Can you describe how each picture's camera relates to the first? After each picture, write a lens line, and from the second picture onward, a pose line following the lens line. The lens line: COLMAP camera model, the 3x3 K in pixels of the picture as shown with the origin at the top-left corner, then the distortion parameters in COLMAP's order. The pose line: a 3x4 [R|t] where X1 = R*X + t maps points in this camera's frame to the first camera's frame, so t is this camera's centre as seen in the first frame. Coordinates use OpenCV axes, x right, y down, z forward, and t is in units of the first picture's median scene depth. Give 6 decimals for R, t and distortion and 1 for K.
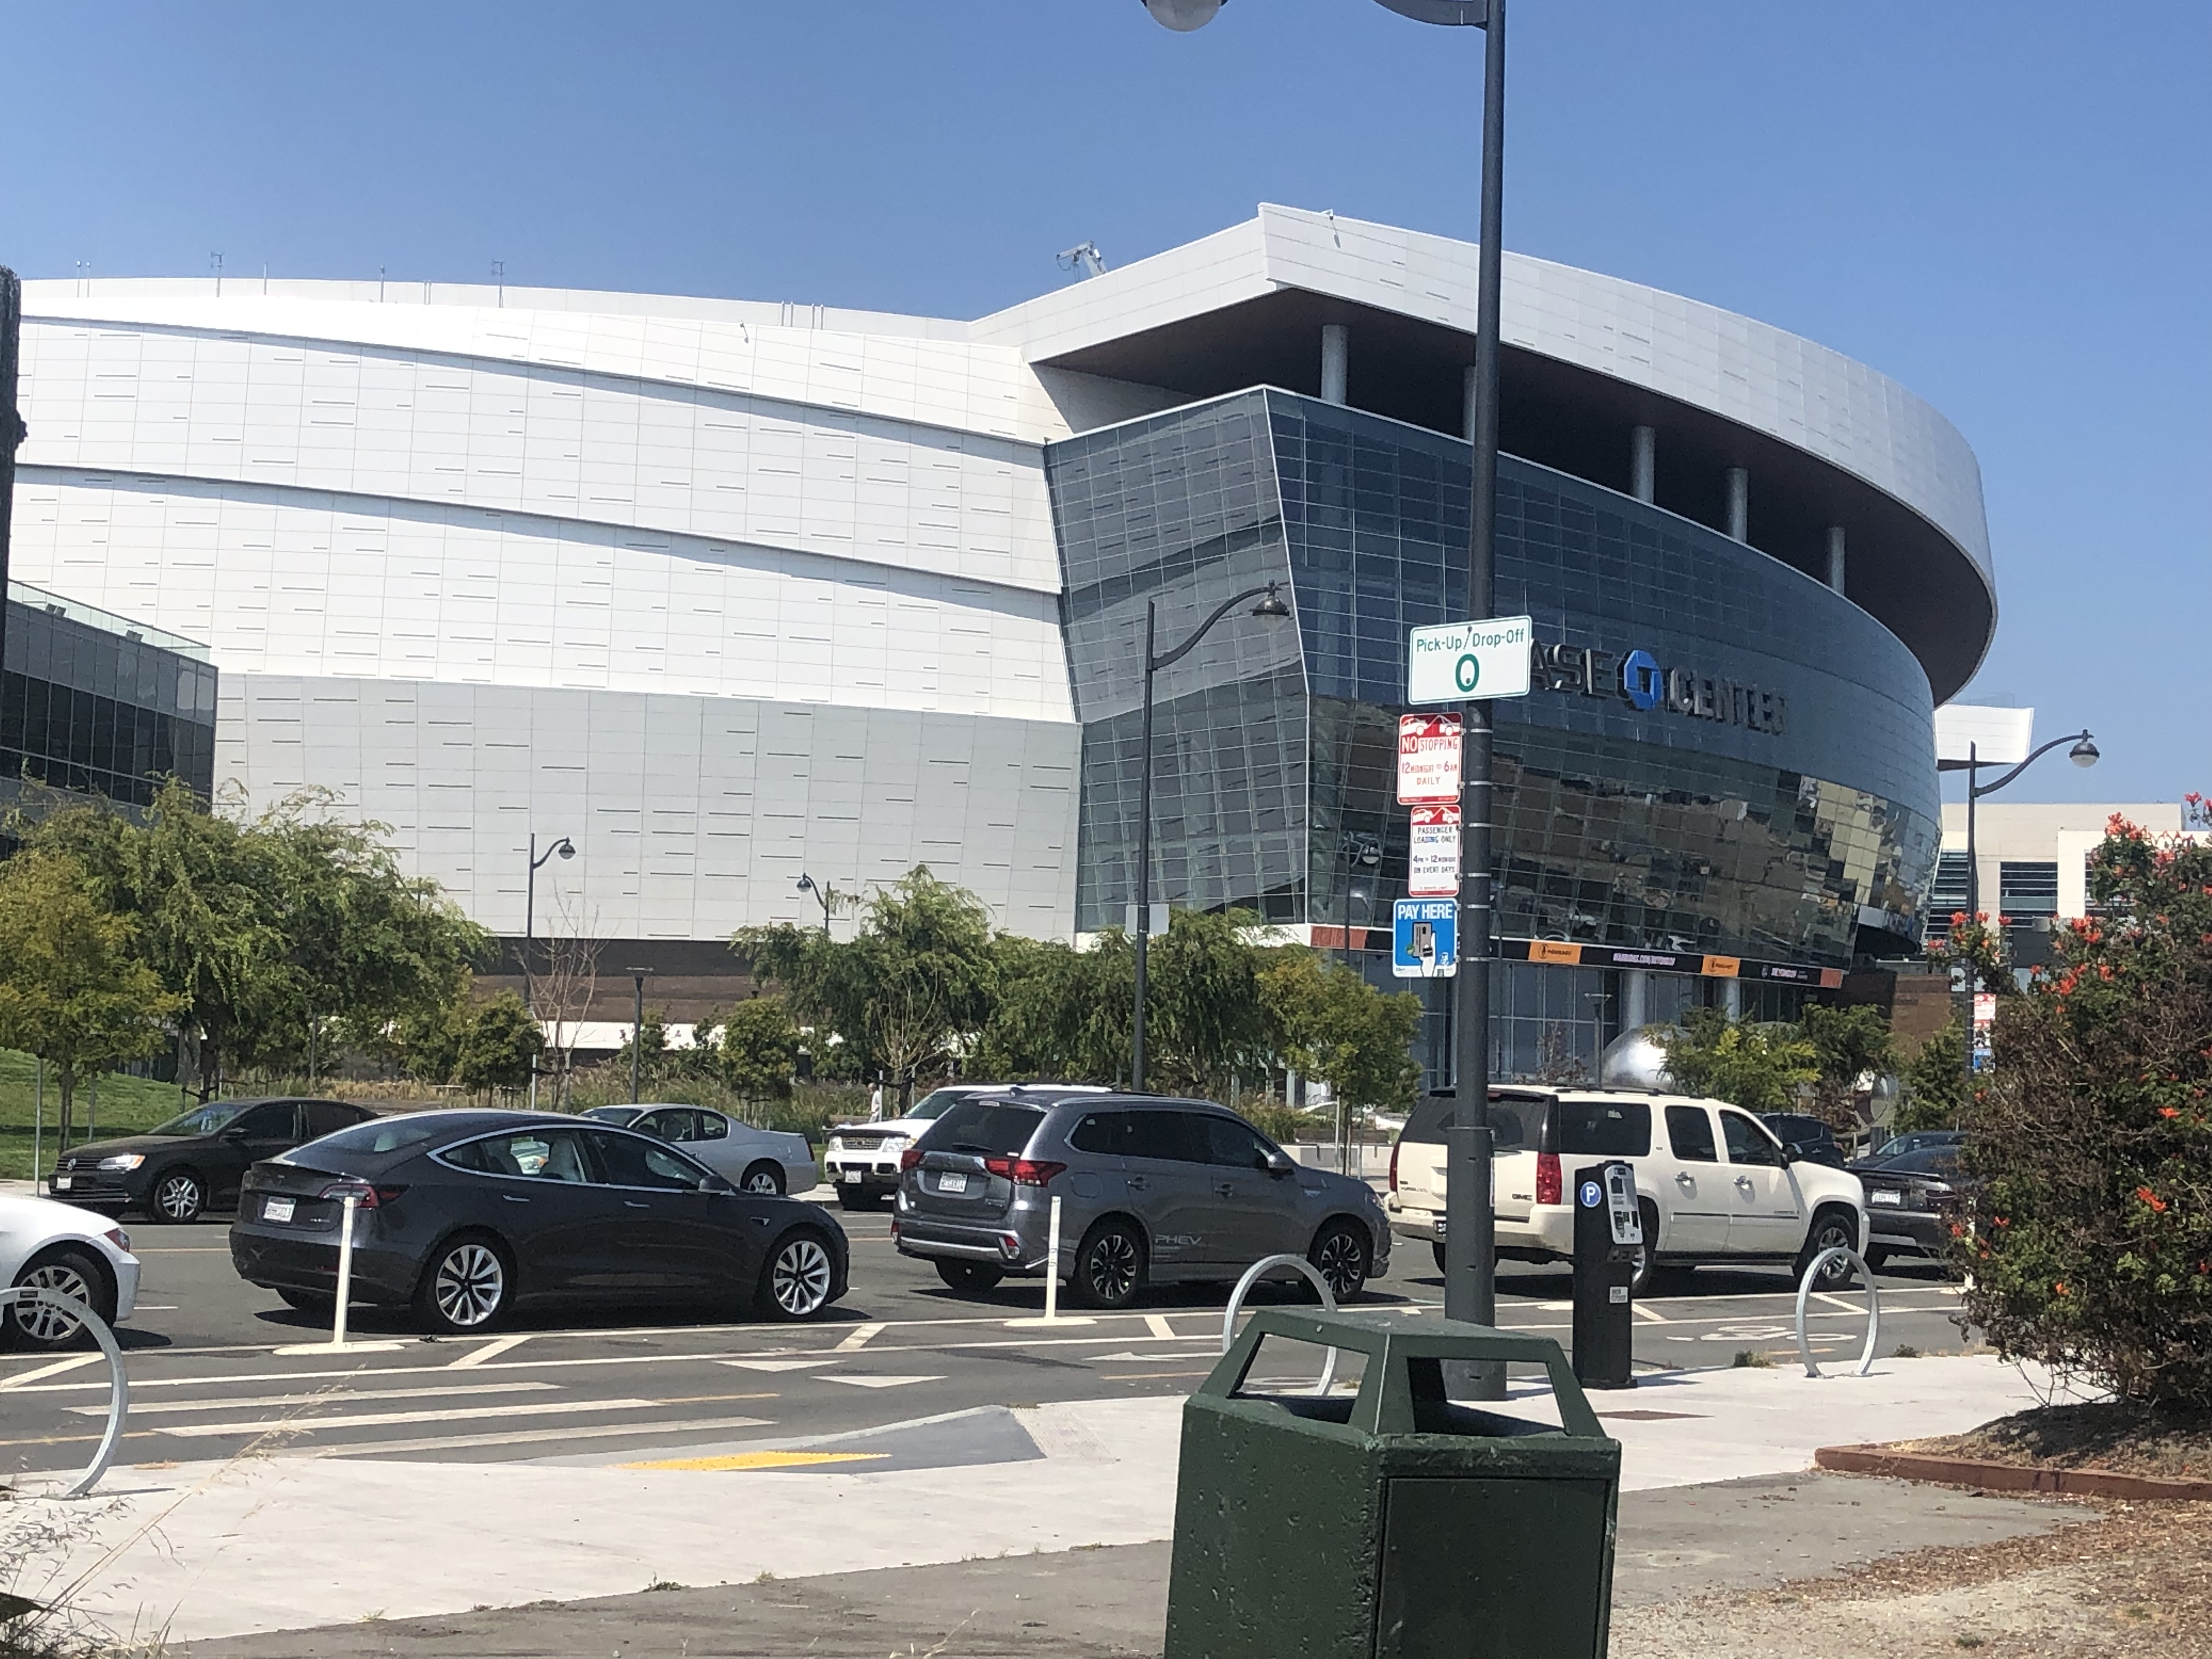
lens RADIAL K [[3538.1, 0, 1105.8], [0, 3538.1, 830.3], [0, 0, 1]] dist [0.008200, 0.000000]
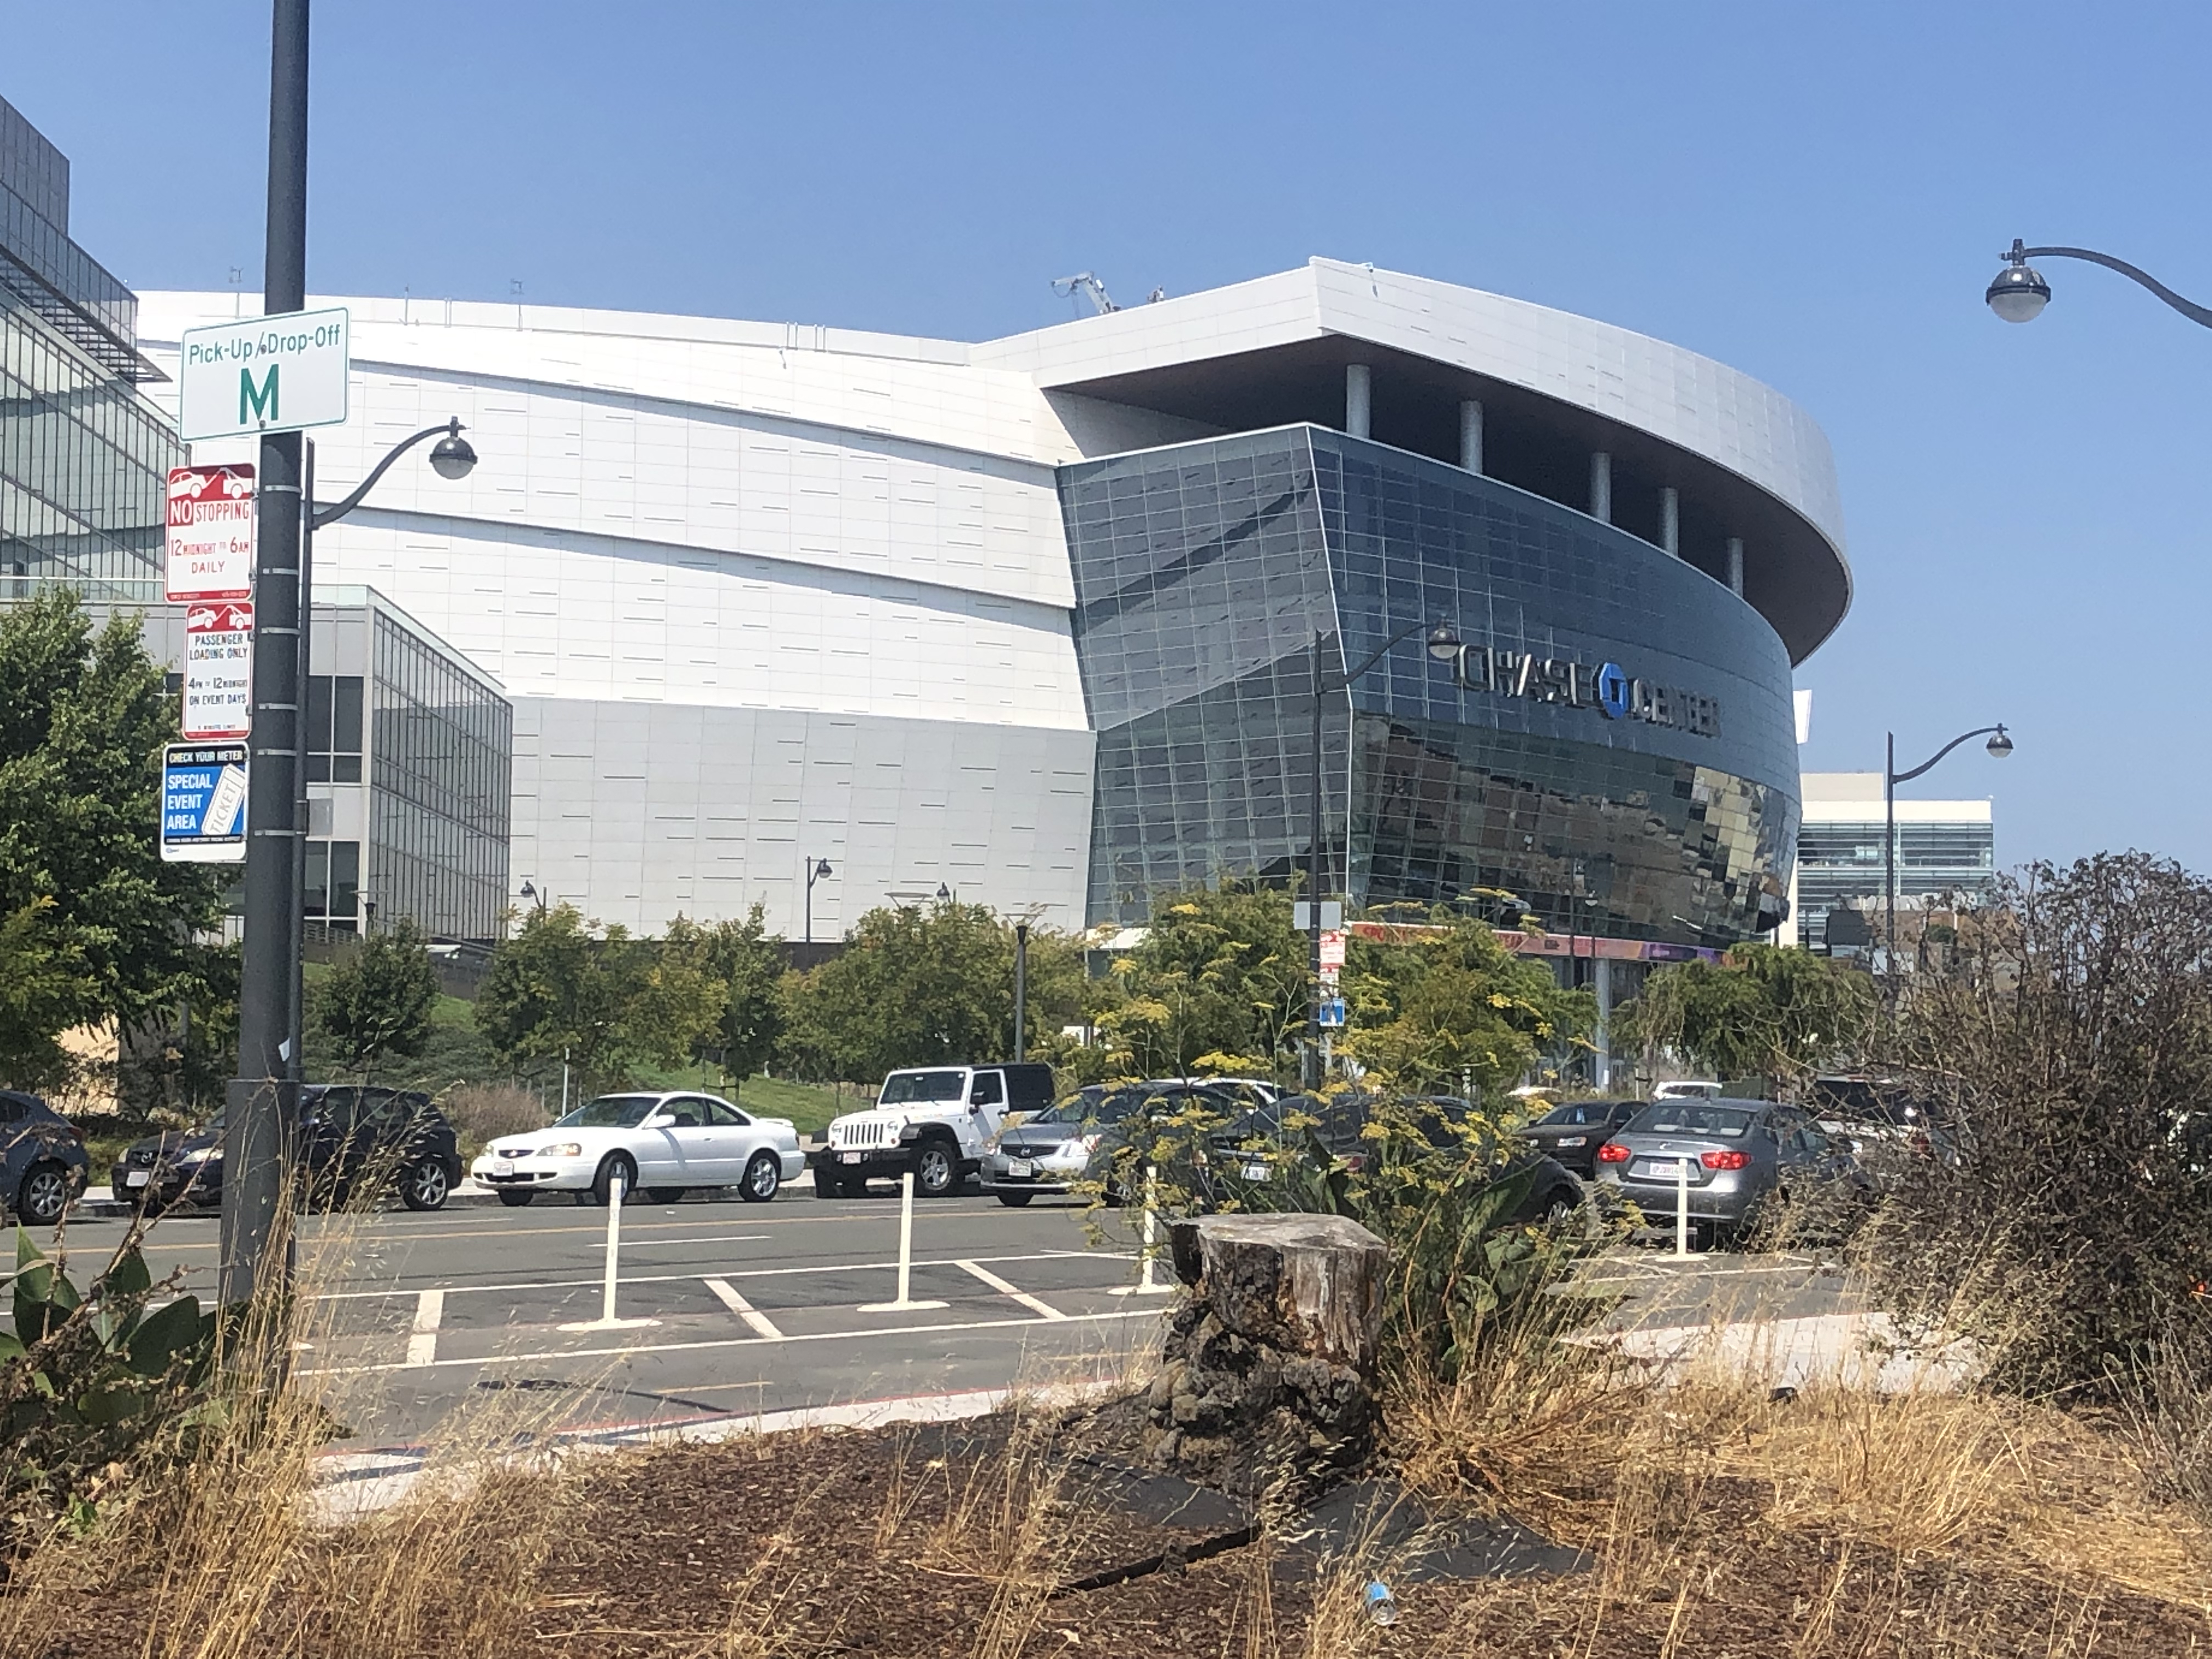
lens RADIAL K [[4003.9, 0, 1106.4], [0, 4003.9, 828.3], [0, 0, 1]] dist [0.005211, 0.000000]
pose [[0.987062, -0.006542, 0.160208, -0.195645], [0.004380, 0.999895, 0.013843, -0.017693], [-0.160282, -0.012962, 0.986986, -0.182312]]
